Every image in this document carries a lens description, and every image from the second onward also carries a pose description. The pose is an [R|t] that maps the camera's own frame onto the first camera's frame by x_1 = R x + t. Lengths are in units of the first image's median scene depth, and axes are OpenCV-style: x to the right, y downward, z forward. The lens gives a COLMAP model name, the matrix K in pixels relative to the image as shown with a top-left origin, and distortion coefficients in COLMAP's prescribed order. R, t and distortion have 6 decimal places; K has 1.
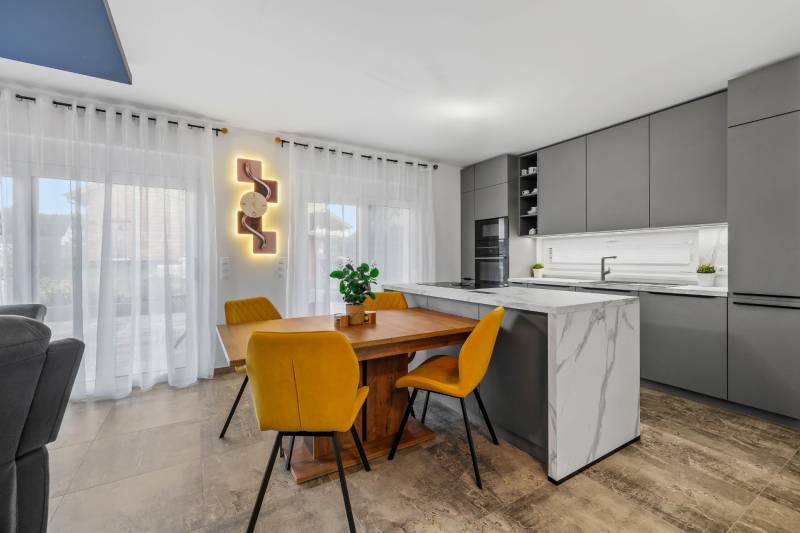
lens RADIAL K [[341.3, 0, 405.0], [0, 341.3, 261.5], [0, 0, 1]] dist [0.002427, 0.000662]
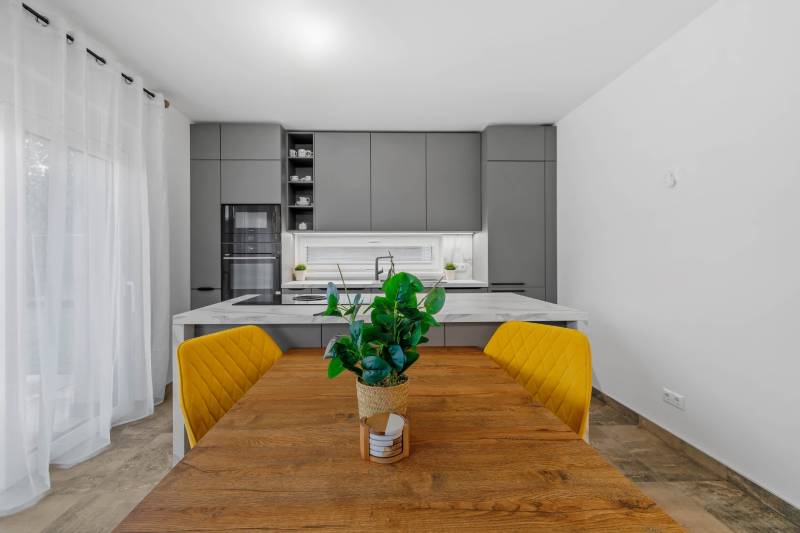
lens RADIAL K [[341.3, 0, 397.0], [0, 341.3, 252.9], [0, 0, 1]] dist [0.002427, 0.000662]
pose [[0.502443, 0.013534, 0.864505, -0.234615], [0.009731, 0.999726, -0.021306, -0.002384], [-0.864556, 0.019118, 0.502173, 0.386687]]
